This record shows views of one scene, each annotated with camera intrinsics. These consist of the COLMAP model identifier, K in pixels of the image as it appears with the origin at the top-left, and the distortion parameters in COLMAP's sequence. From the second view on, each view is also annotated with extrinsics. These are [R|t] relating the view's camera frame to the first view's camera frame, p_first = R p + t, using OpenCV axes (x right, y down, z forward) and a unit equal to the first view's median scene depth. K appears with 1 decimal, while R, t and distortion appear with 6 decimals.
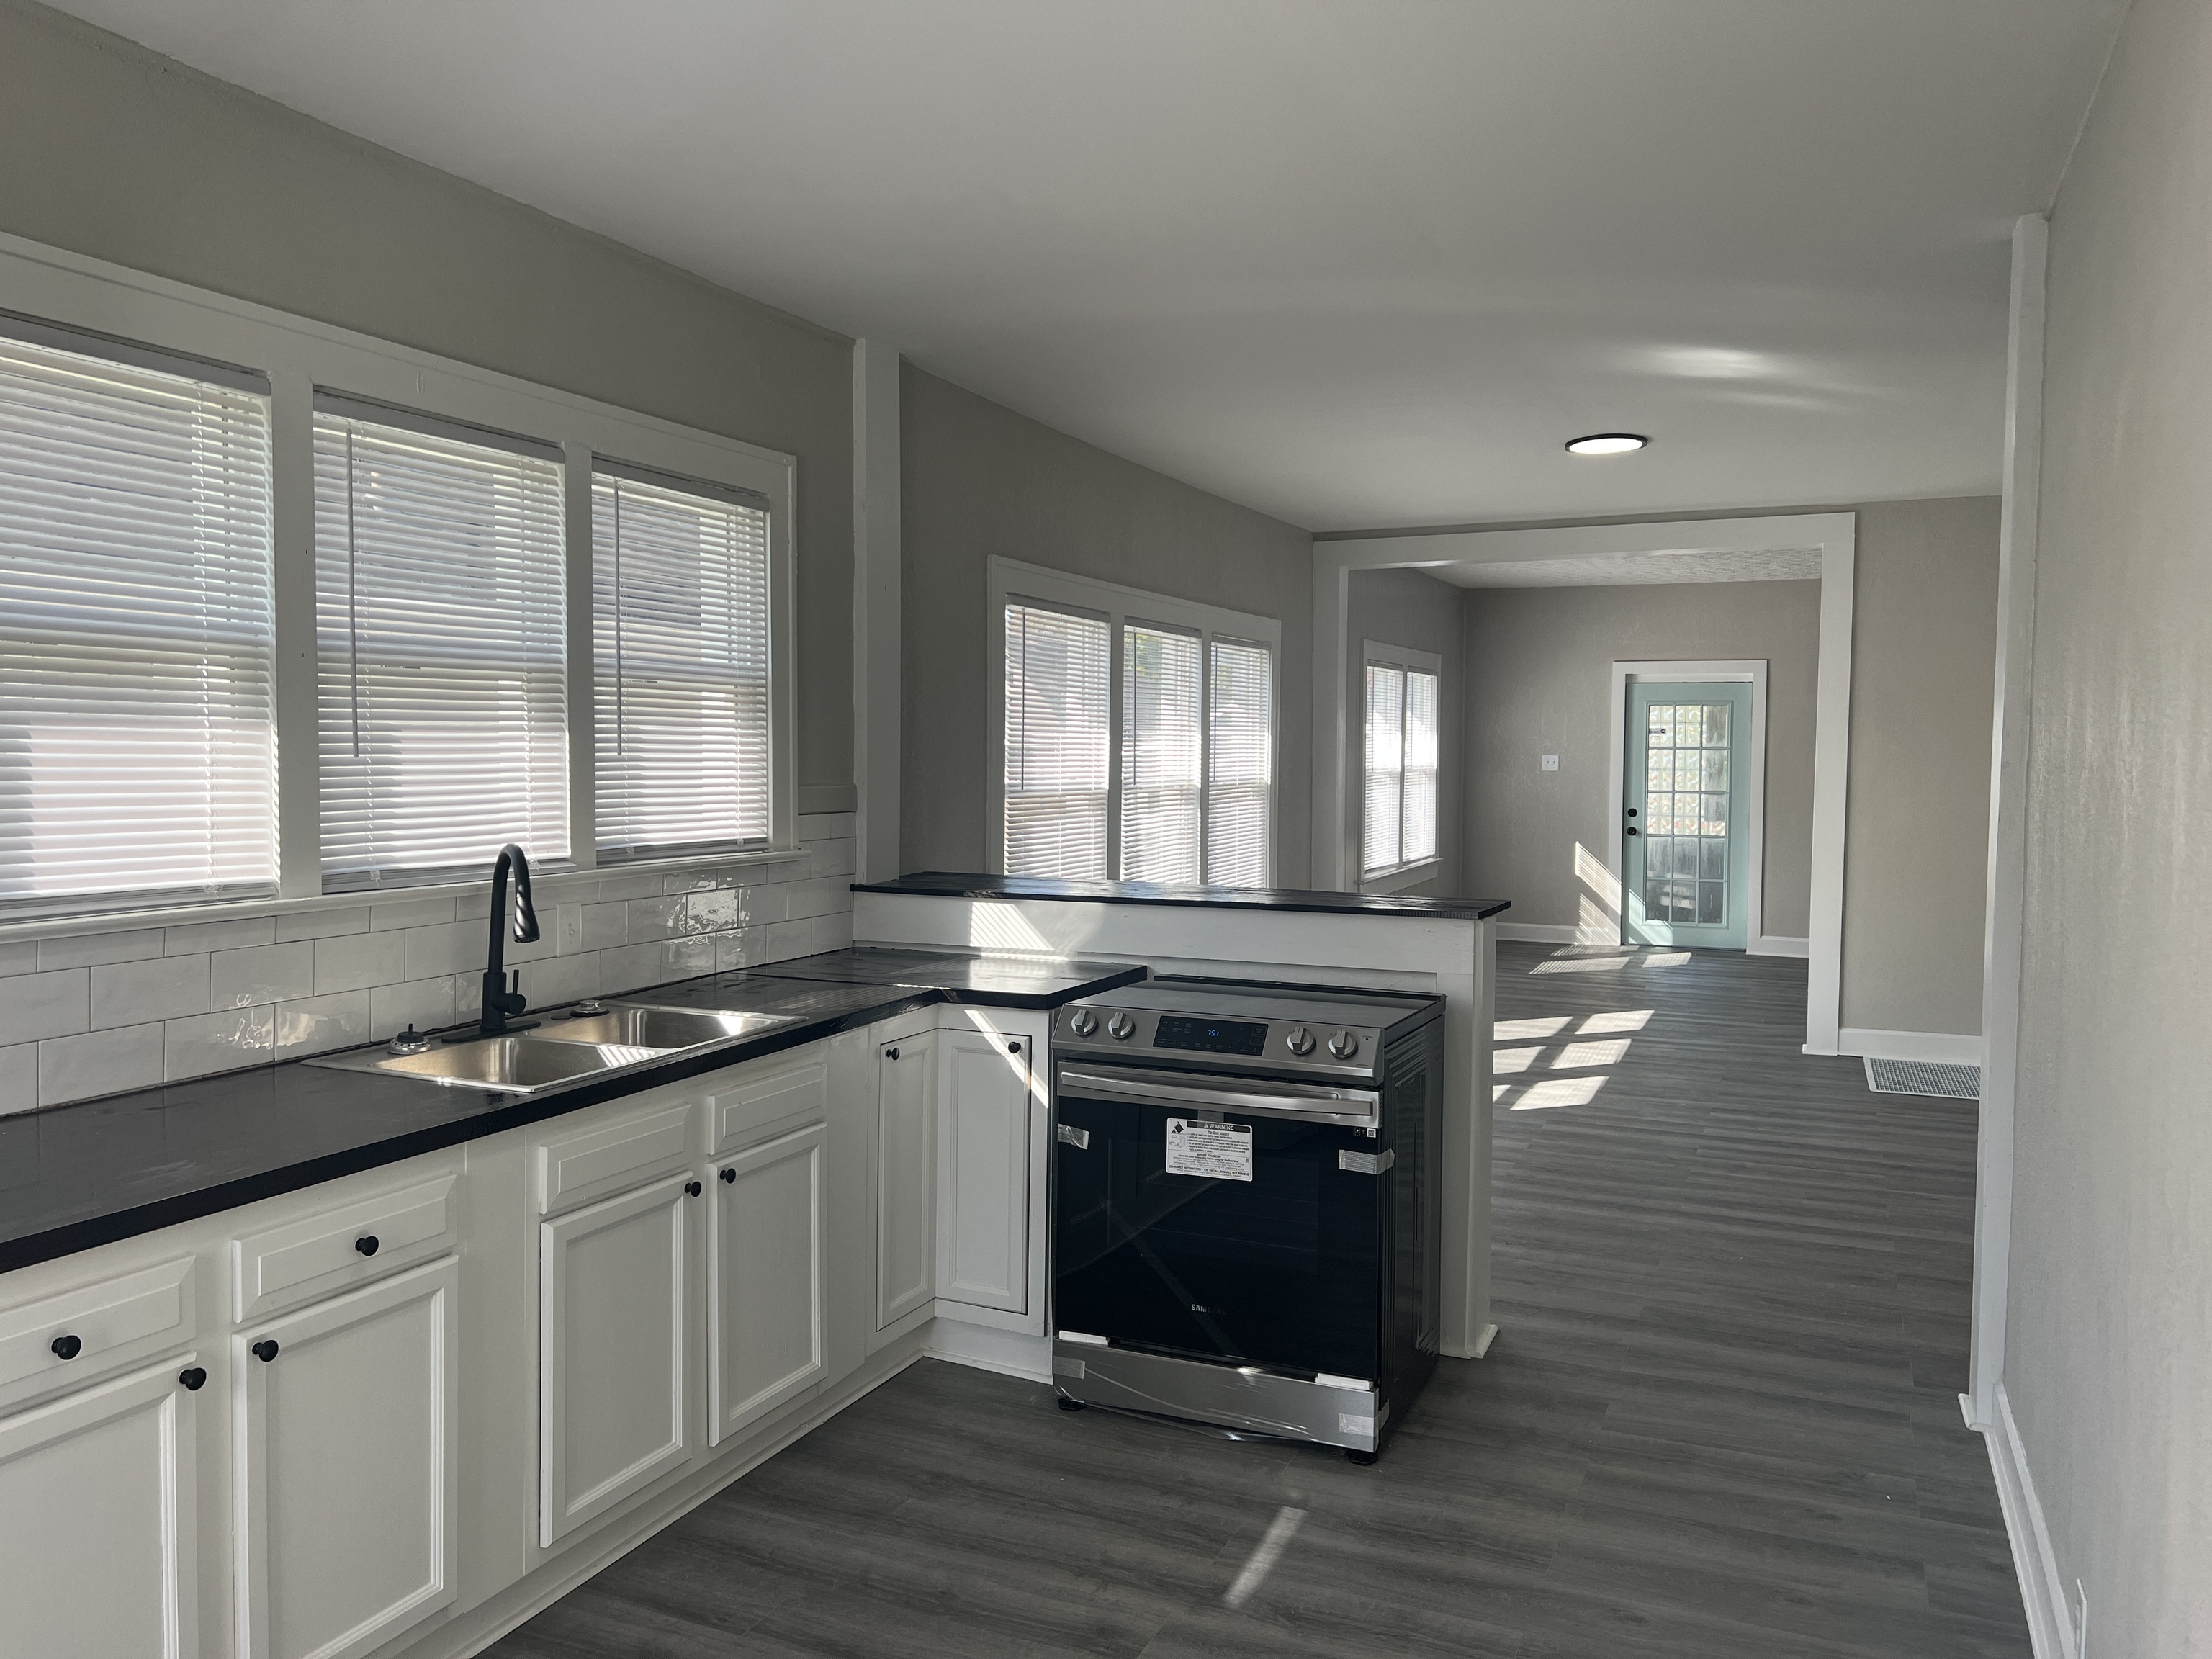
lens RADIAL K [[1652.4, 0, 1108.0], [0, 1652.4, 799.7], [0, 0, 1]] dist [0.057702, -0.066676]
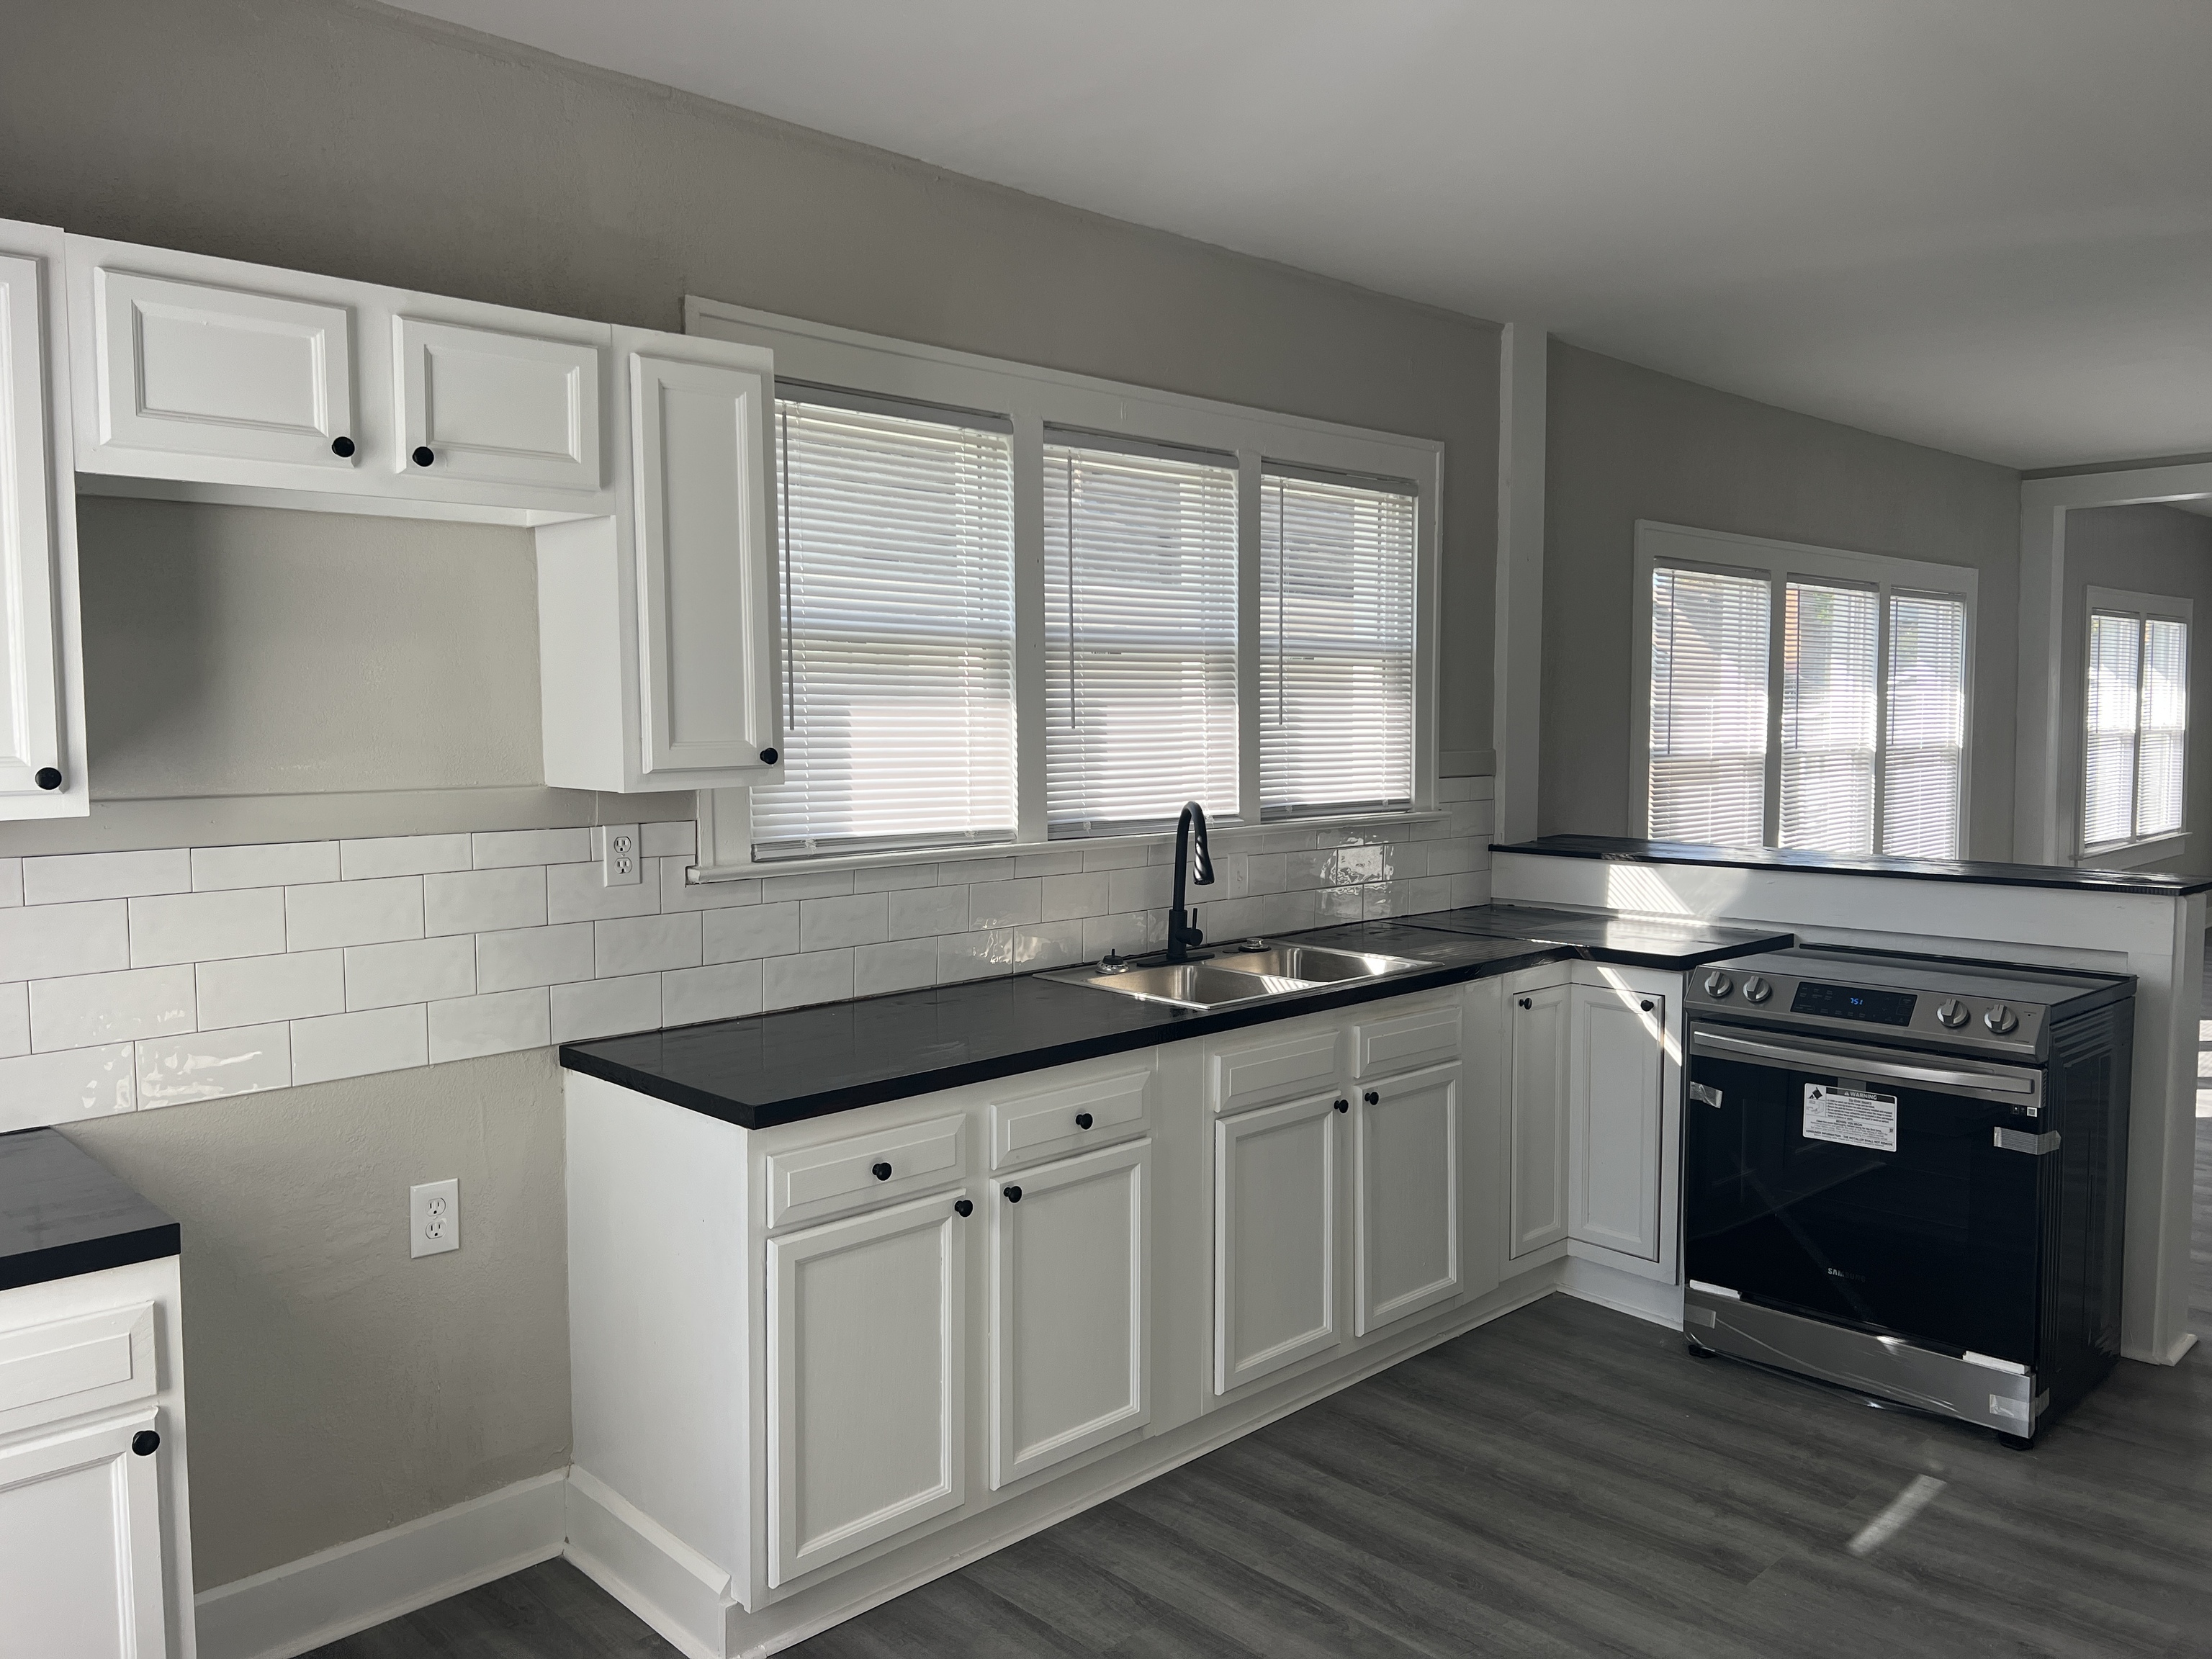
lens RADIAL K [[1652.4, 0, 1100.6], [0, 1652.4, 835.7], [0, 0, 1]] dist [0.057702, -0.066676]
pose [[0.922869, 0.020026, -0.384593, 0.029360], [-0.003069, 0.998998, 0.044655, -0.001107], [0.385102, -0.040030, 0.922005, -0.095983]]
